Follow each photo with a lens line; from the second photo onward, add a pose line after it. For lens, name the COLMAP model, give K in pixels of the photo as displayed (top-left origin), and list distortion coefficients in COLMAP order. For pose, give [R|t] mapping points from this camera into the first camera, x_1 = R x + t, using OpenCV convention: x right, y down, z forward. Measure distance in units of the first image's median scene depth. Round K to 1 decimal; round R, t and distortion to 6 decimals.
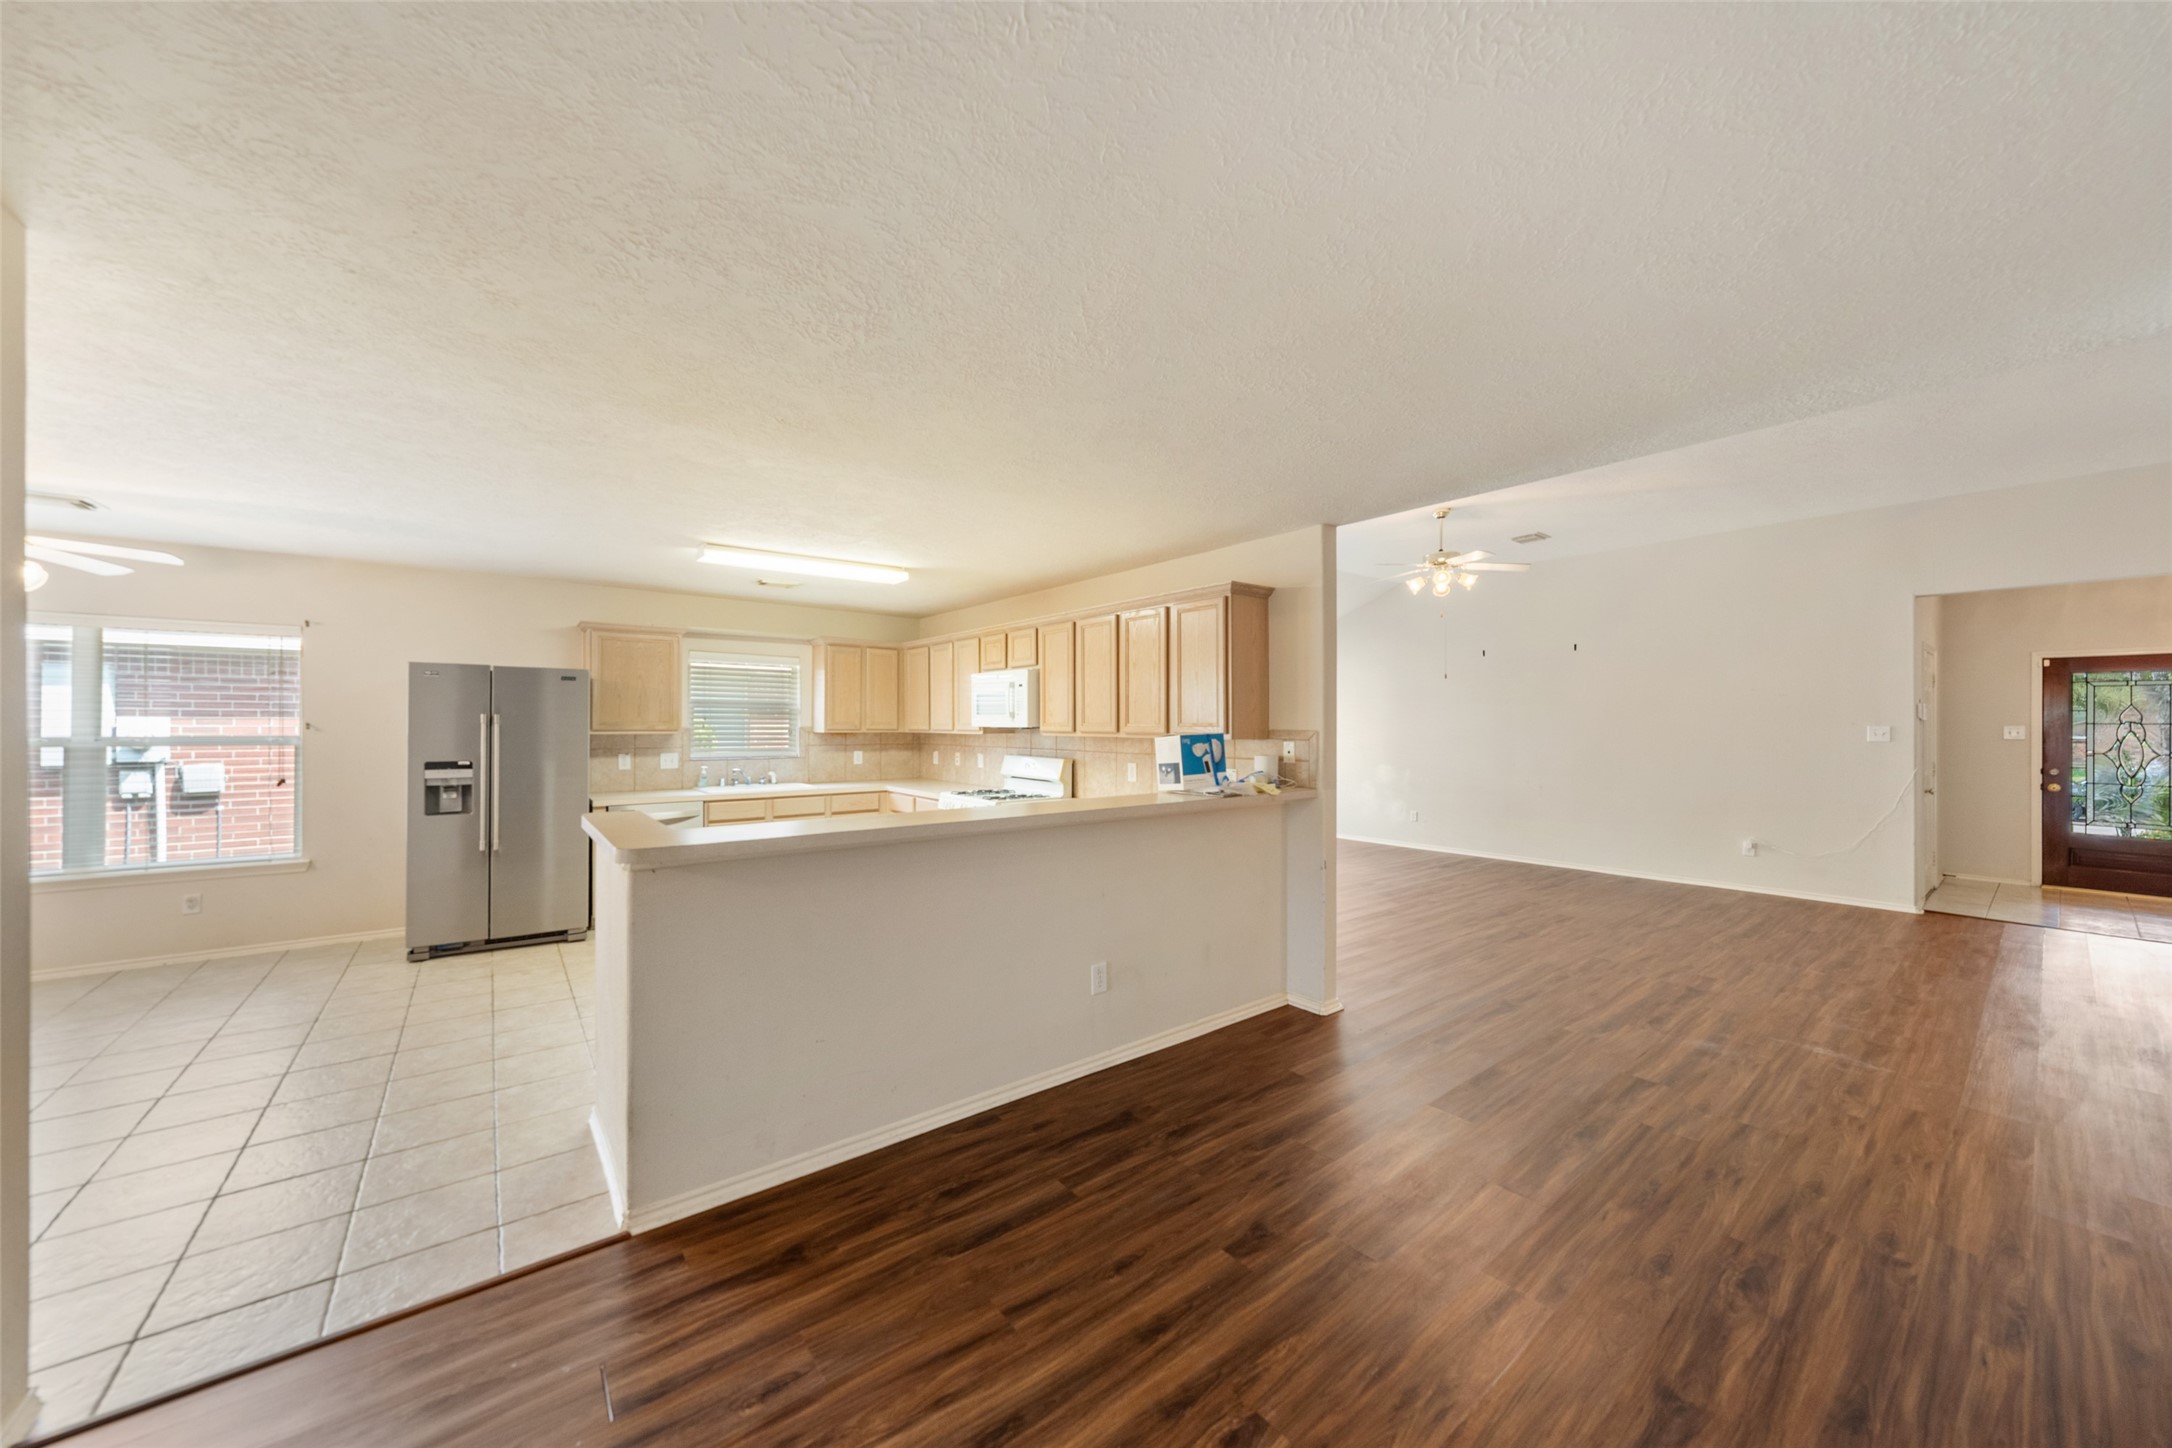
lens RADIAL K [[754.7, 0, 1070.2], [0, 754.7, 724.0], [0, 0, 1]] dist [0.000432, 0.000294]
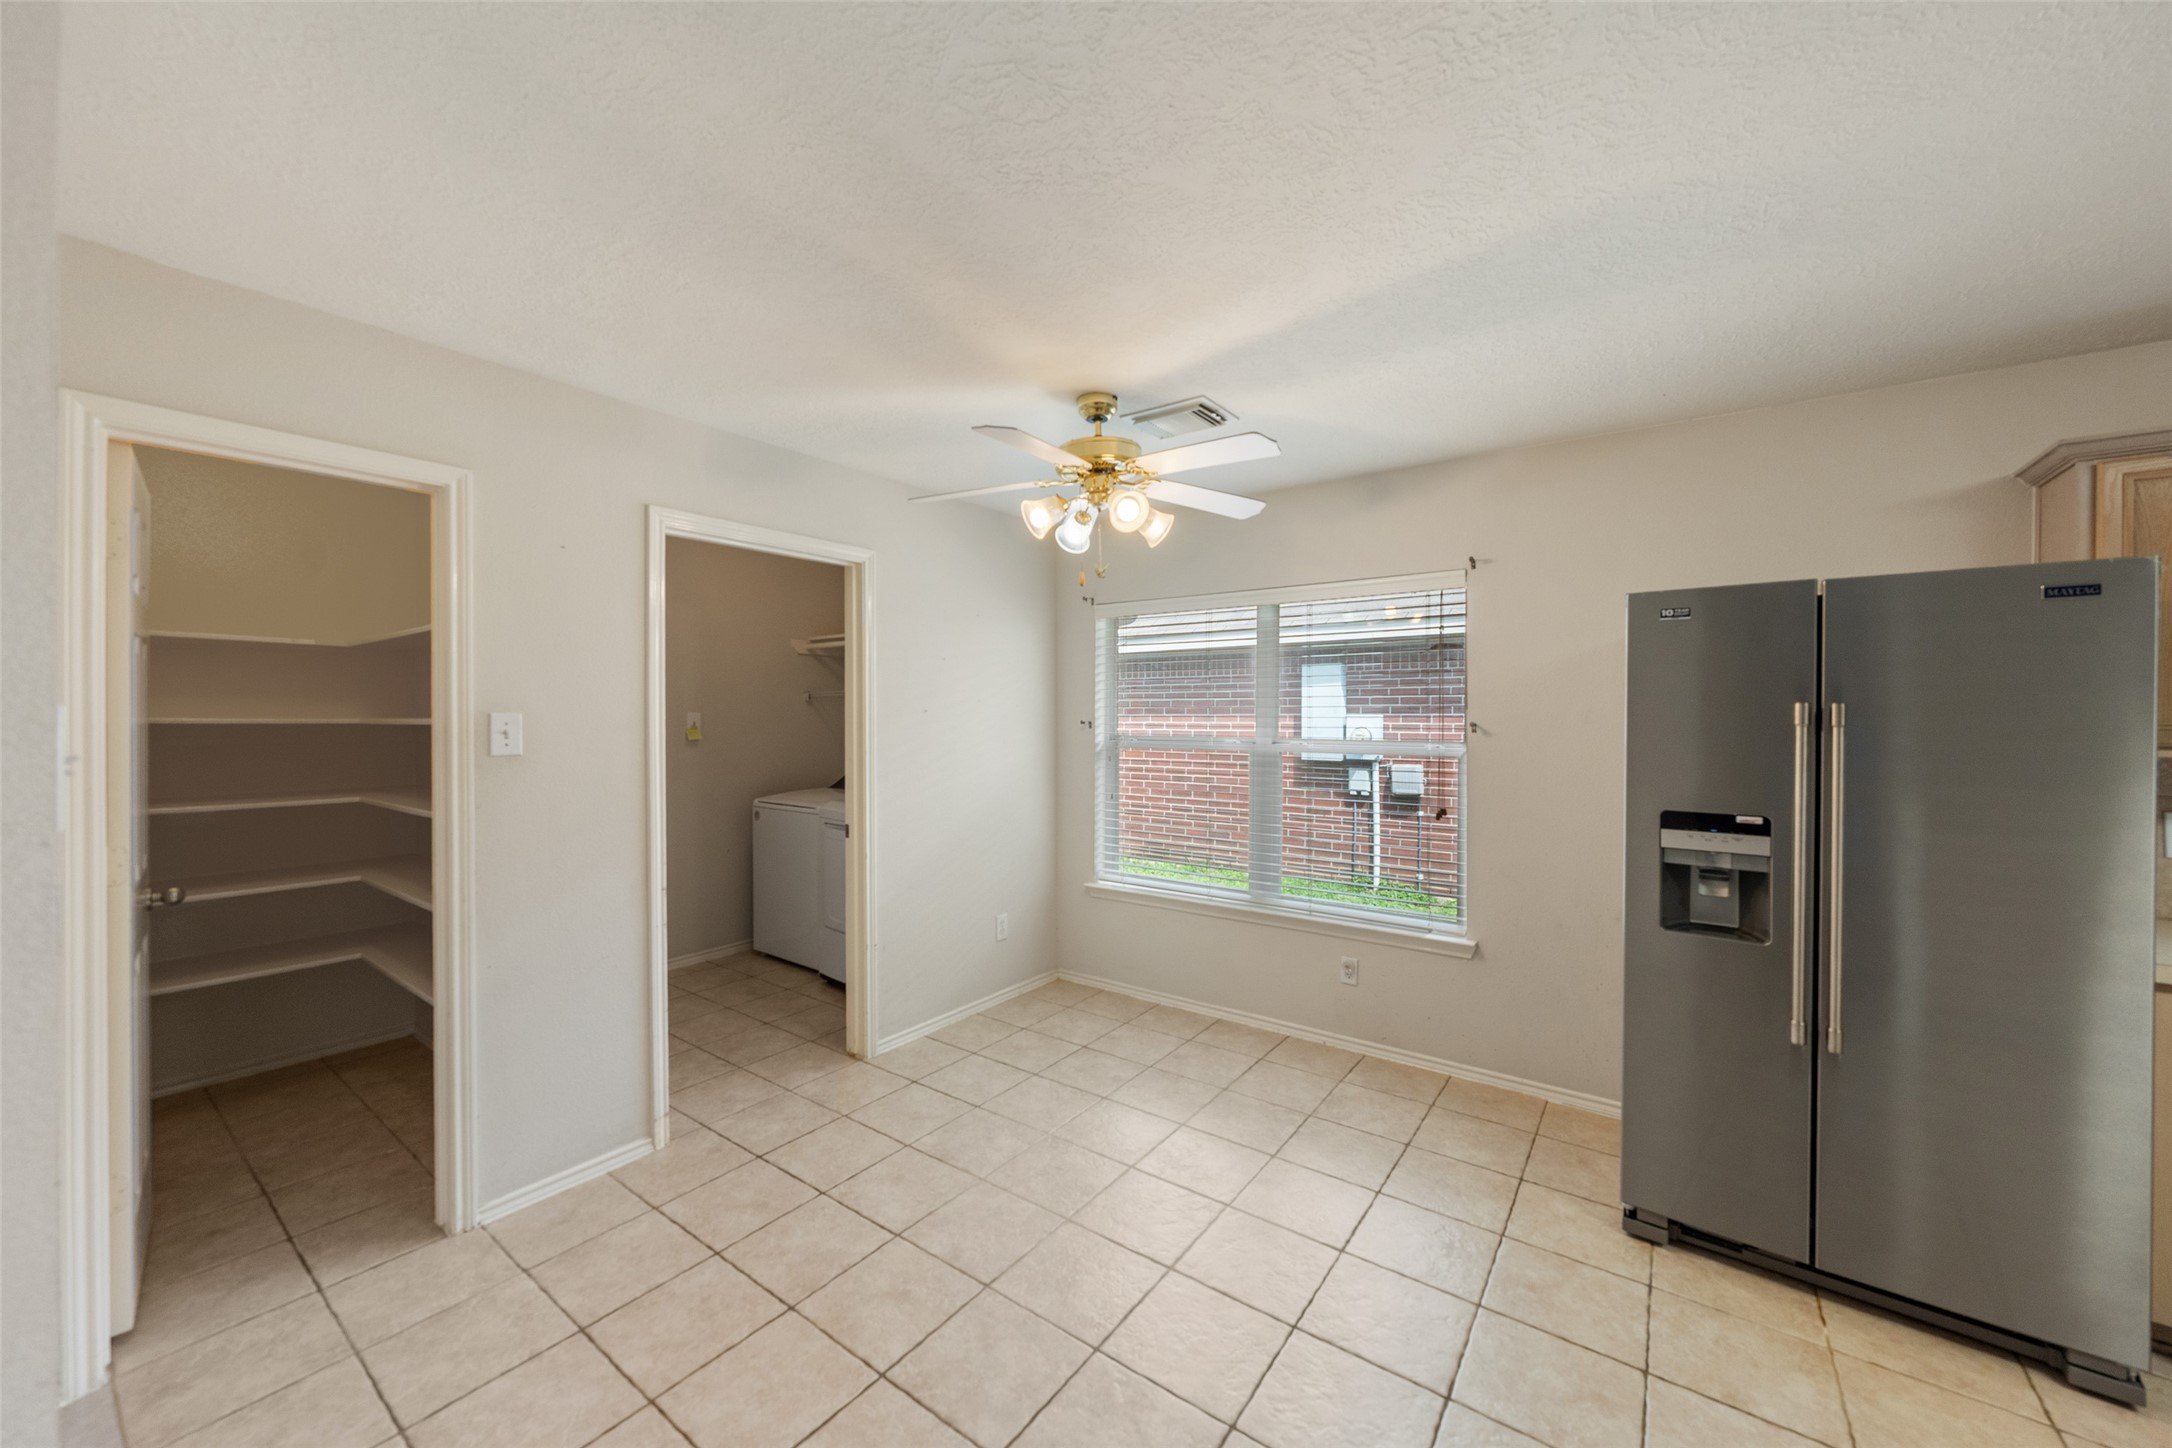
lens RADIAL K [[811.0, 0, 1074.4], [0, 811.0, 719.6], [0, 0, 1]] dist [-0.001202, 0.000618]
pose [[0.277534, 0.001373, -0.960715, -0.415377], [-0.001743, 0.999998, 0.000925, -0.003246], [0.960714, 0.001418, 0.277536, 0.451288]]
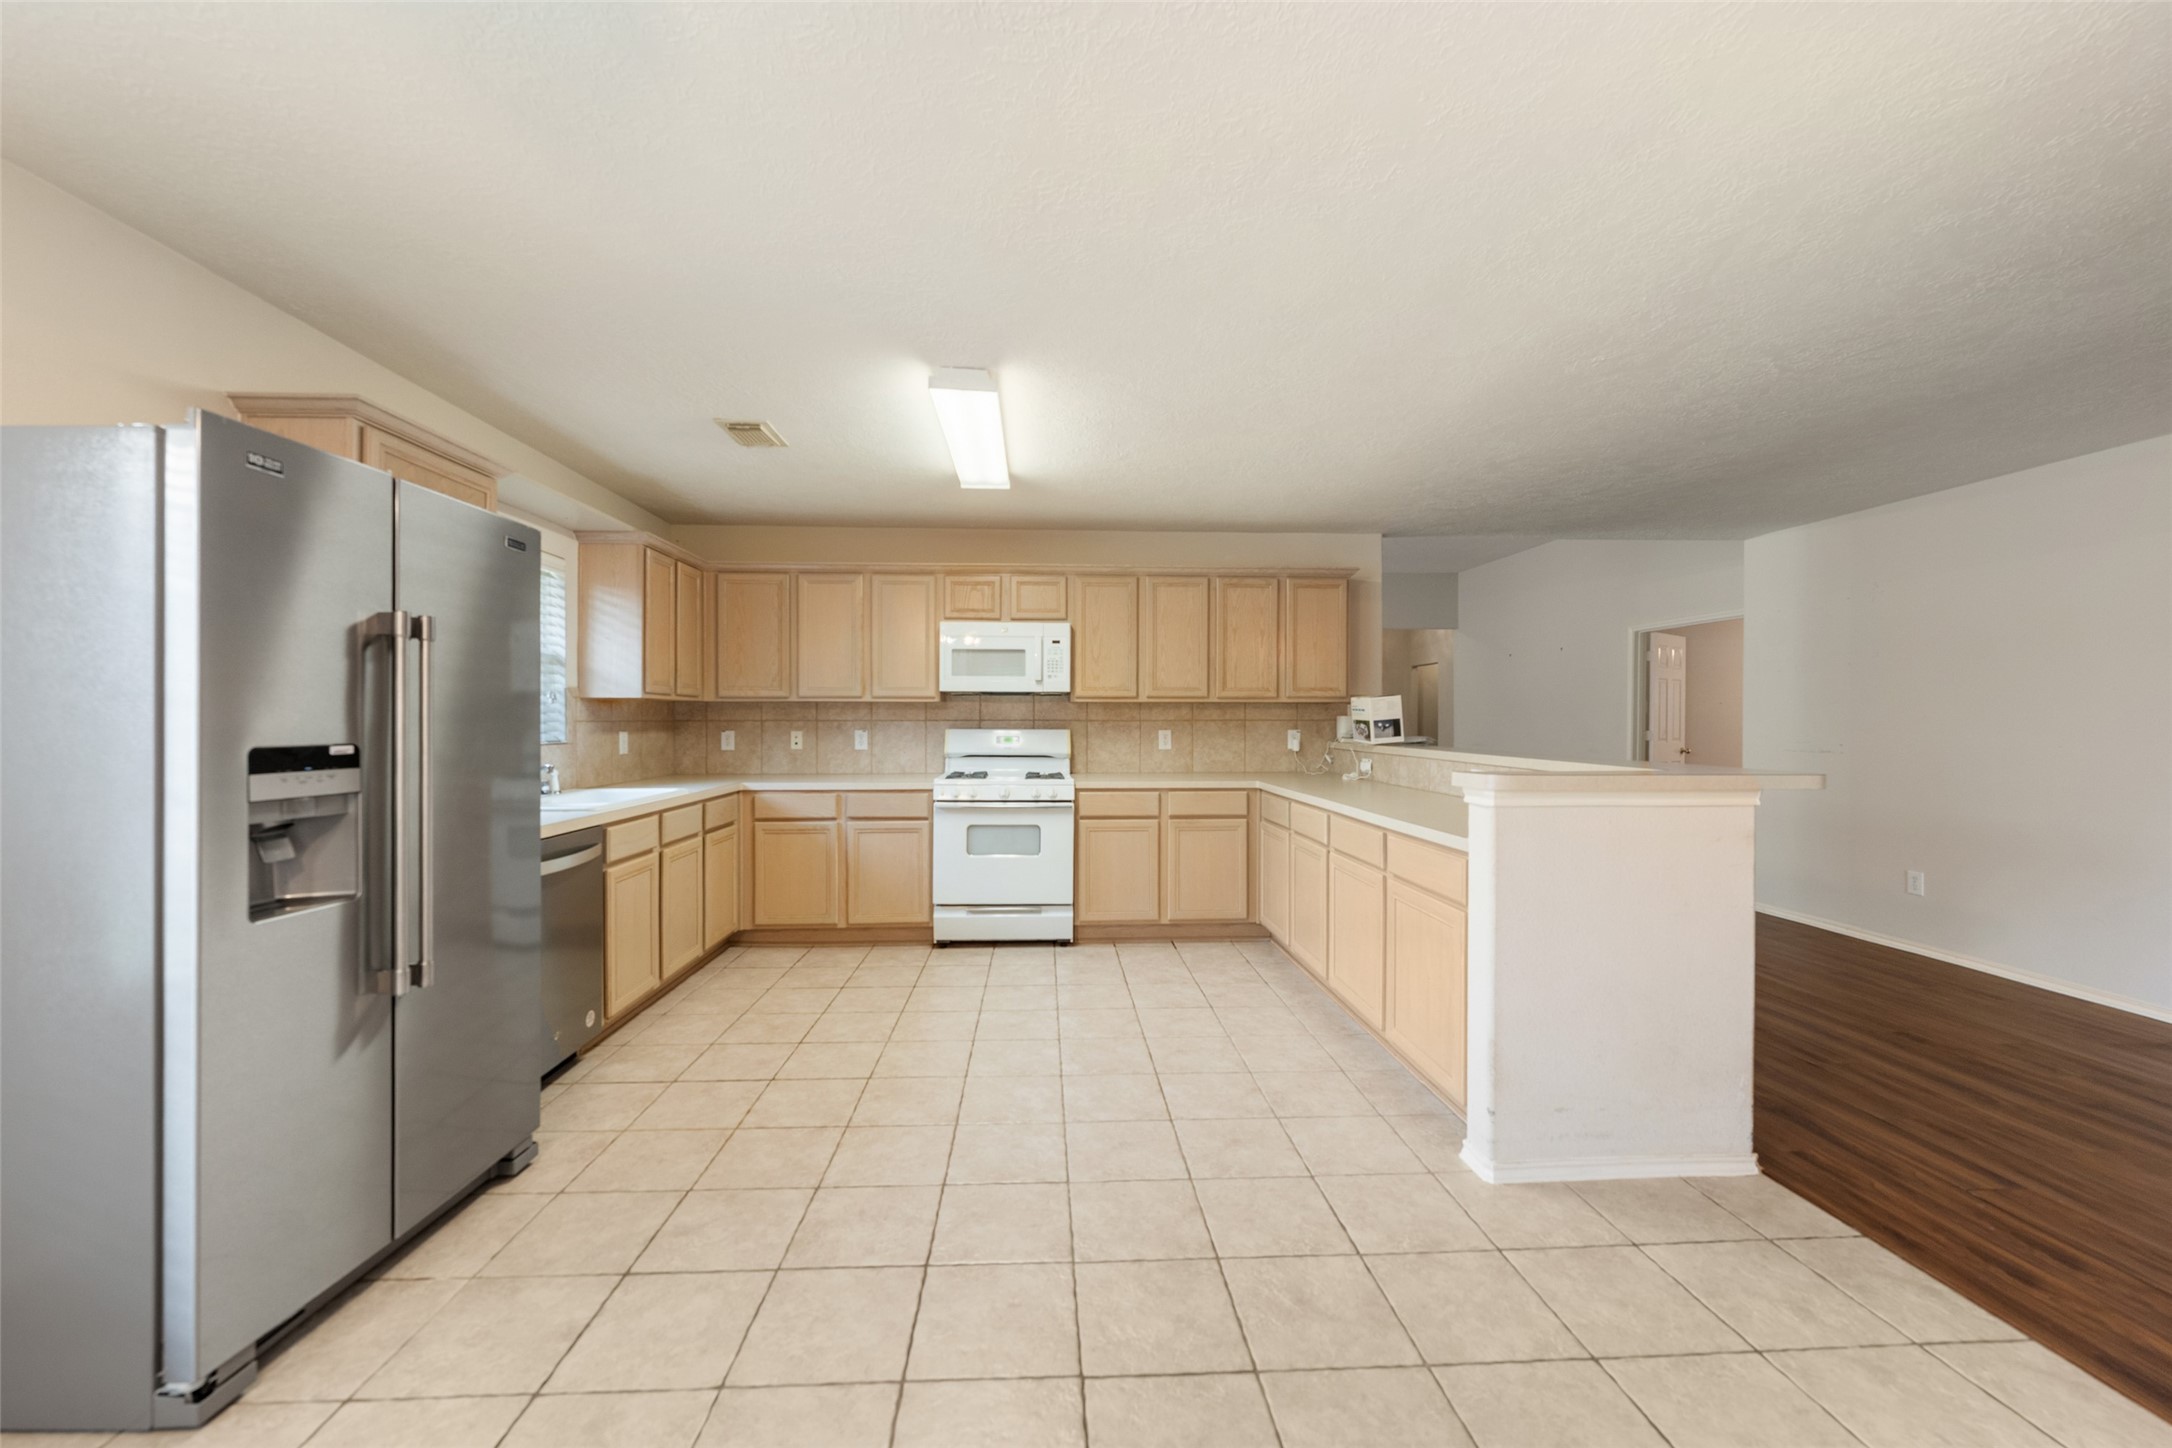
lens RADIAL K [[811.0, 0, 1083.8], [0, 811.0, 727.8], [0, 0, 1]] dist [-0.001202, 0.000618]
pose [[0.571750, -0.012033, 0.820340, -0.792073], [0.001600, 0.999907, 0.013553, 0.032347], [-0.820426, -0.006437, 0.571716, 0.456984]]
